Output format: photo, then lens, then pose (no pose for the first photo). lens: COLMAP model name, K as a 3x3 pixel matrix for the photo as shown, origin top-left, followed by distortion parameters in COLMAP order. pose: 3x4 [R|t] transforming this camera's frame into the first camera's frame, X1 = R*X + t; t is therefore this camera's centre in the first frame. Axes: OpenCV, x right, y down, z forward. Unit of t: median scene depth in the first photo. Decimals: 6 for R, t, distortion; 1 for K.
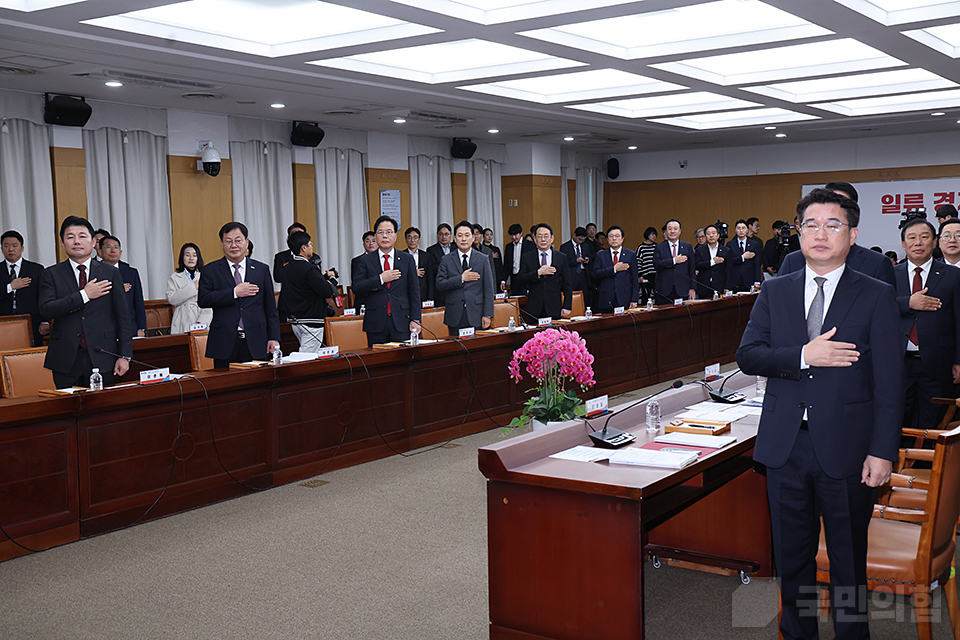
lens RADIAL K [[1100.3, 0, 494.3], [0, 1100.3, 338.3], [0, 0, 1]] dist [0.161447, 0.000000]
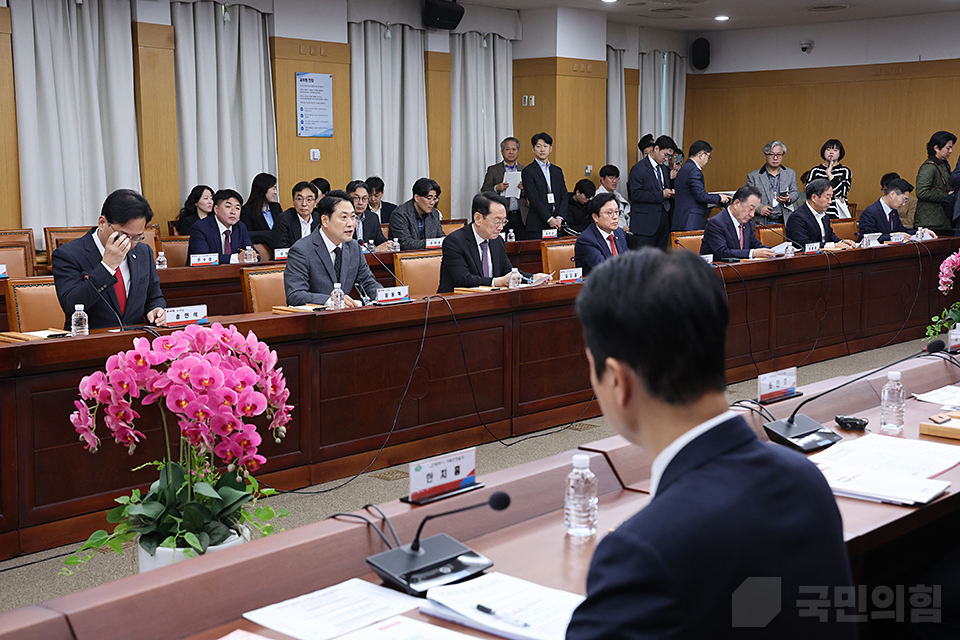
lens RADIAL K [[1338.7, 0, 482.6], [0, 1338.7, 326.5], [0, 0, 1]] dist [0.163980, 0.000000]
pose [[0.992544, 0.031552, -0.117736, 0.175857], [-0.028231, 0.999158, 0.029771, -0.021220], [0.118576, -0.026225, 0.992599, 0.383548]]
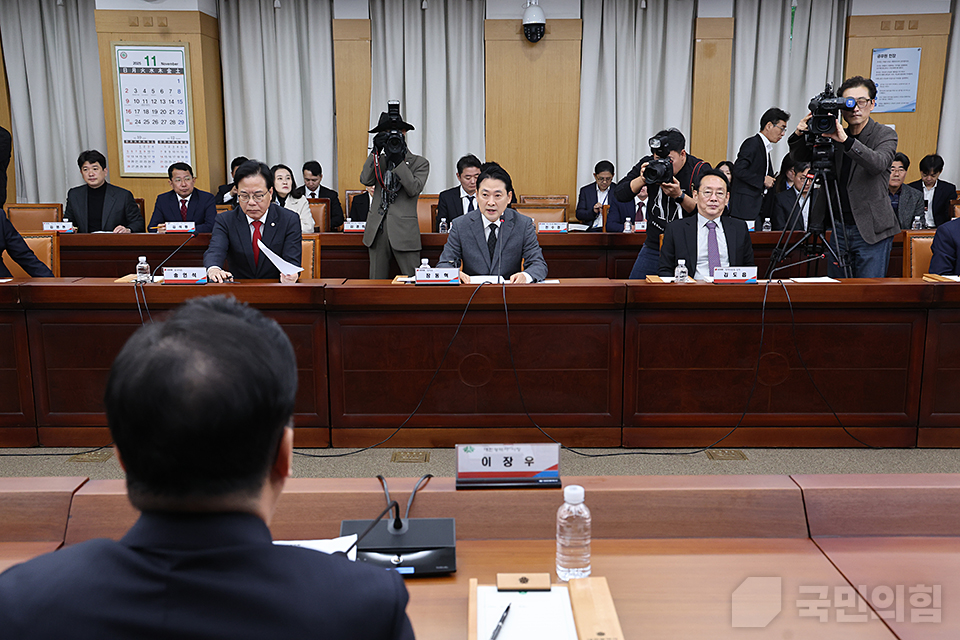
lens RADIAL K [[947.5, 0, 486.5], [0, 947.5, 330.2], [0, 0, 1]] dist [0.060562, 0.000000]
pose [[0.566130, 0.180330, -0.804349, 0.447768], [-0.089016, 0.983446, 0.157829, -0.065861], [0.819495, -0.017752, 0.572811, 0.809346]]
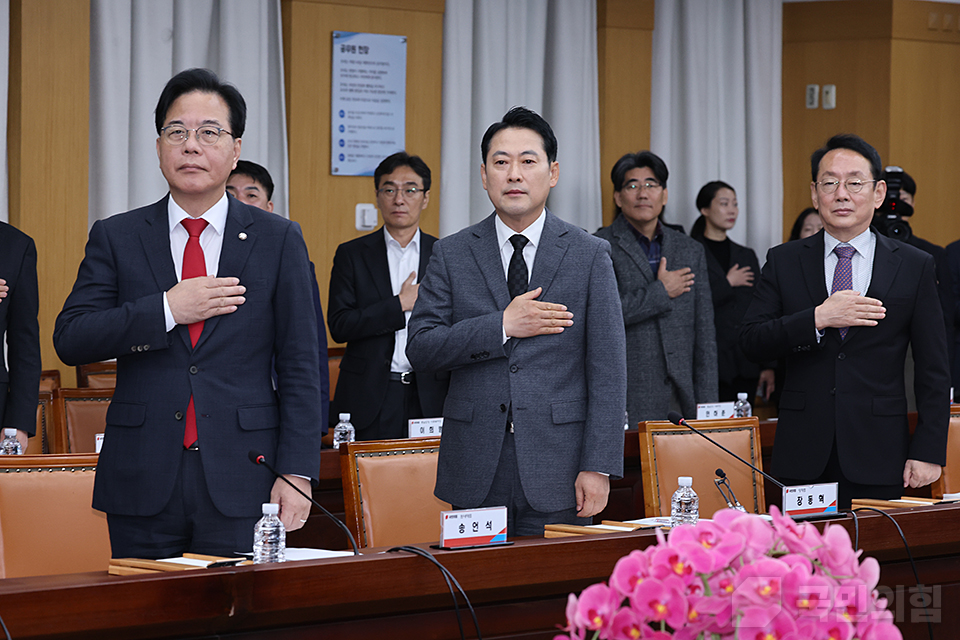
lens RADIAL K [[3572.6, 0, 483.1], [0, 3572.6, 321.9], [0, 0, 1]] dist [0.285320, 0.000000]
pose [[0.993700, 0.030010, -0.107983, 0.062730], [-0.037777, 0.996788, -0.070621, 0.006004], [0.105516, 0.074255, 0.991641, 0.164442]]
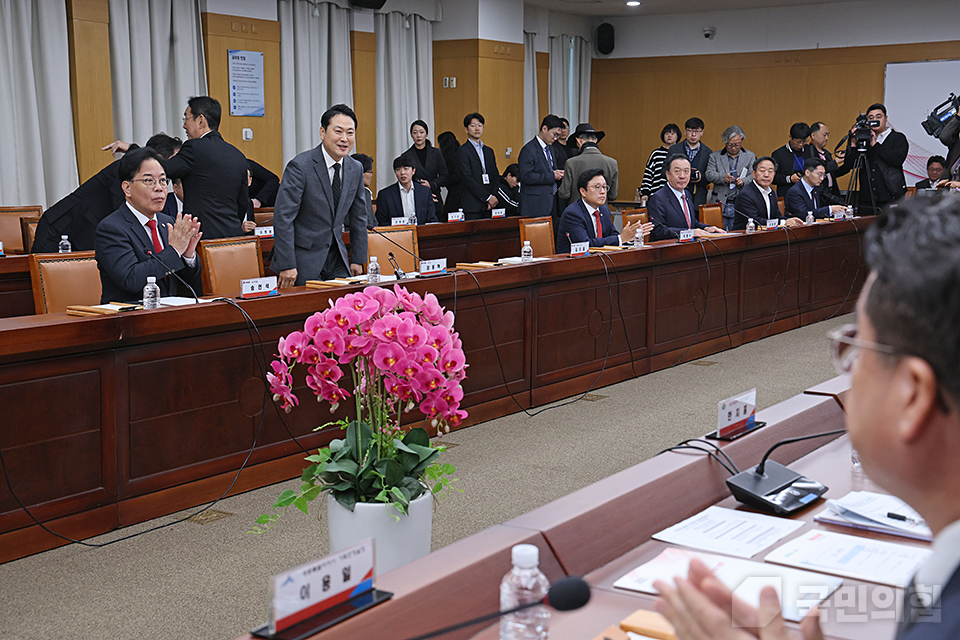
lens RADIAL K [[1338.7, 0, 492.1], [0, 1338.7, 353.4], [0, 0, 1]] dist [0.163980, 0.000000]
pose [[0.999806, 0.016688, 0.010484, 0.072641], [-0.017231, 0.998388, 0.054087, -0.009311], [-0.009564, -0.054257, 0.998481, 0.364296]]
